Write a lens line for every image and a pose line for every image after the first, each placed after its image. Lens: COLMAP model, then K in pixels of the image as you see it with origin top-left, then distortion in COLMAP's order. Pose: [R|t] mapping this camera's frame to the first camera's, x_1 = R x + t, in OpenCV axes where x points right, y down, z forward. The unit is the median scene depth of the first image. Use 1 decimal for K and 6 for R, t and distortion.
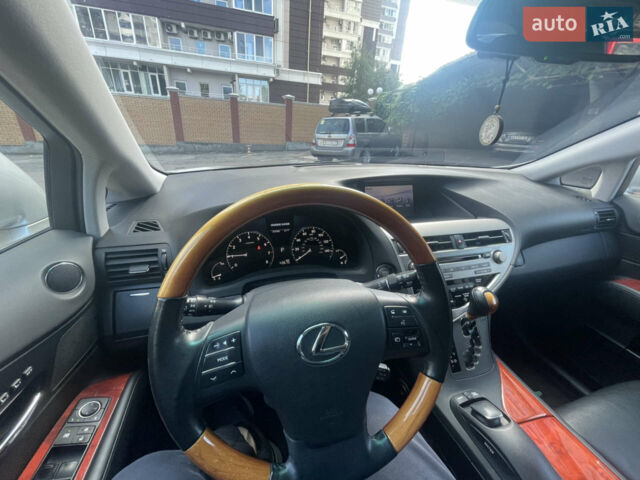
lens RADIAL K [[259.1, 0, 323.6], [0, 259.1, 240.5], [0, 0, 1]] dist [0.003893, -0.000205]
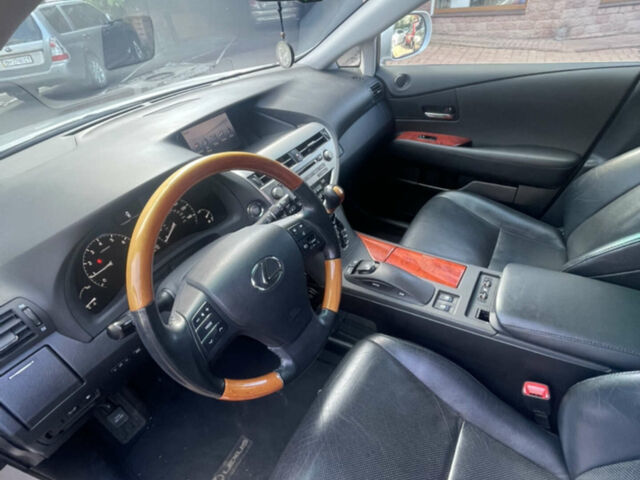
lens RADIAL K [[336.1, 0, 323.6], [0, 336.1, 237.5], [0, 0, 1]] dist [-0.007837, 0.000943]
pose [[0.736555, -0.481540, 0.474980, -0.246696], [0.375339, 0.875187, 0.305234, -0.084962], [-0.562679, -0.046544, 0.825364, -0.268170]]
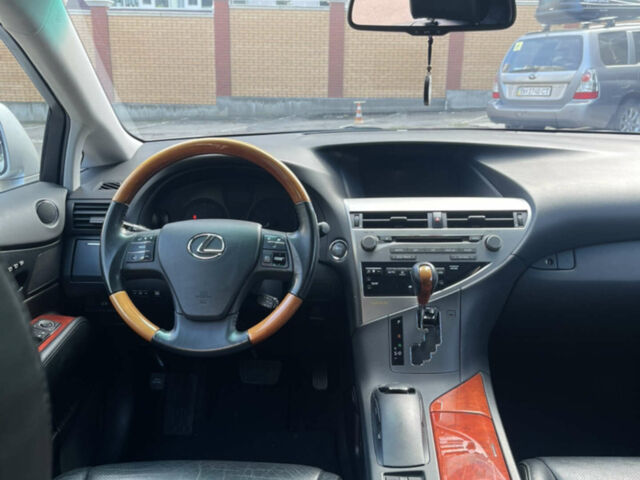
lens RADIAL K [[636.5, 0, 318.3], [0, 636.5, 243.8], [0, 0, 1]] dist [0.006163, 0.000000]
pose [[0.943693, 0.051009, -0.326866, 0.832707], [-0.092550, 0.989296, -0.112818, 0.338746], [0.317613, 0.136717, 0.938313, -0.960832]]
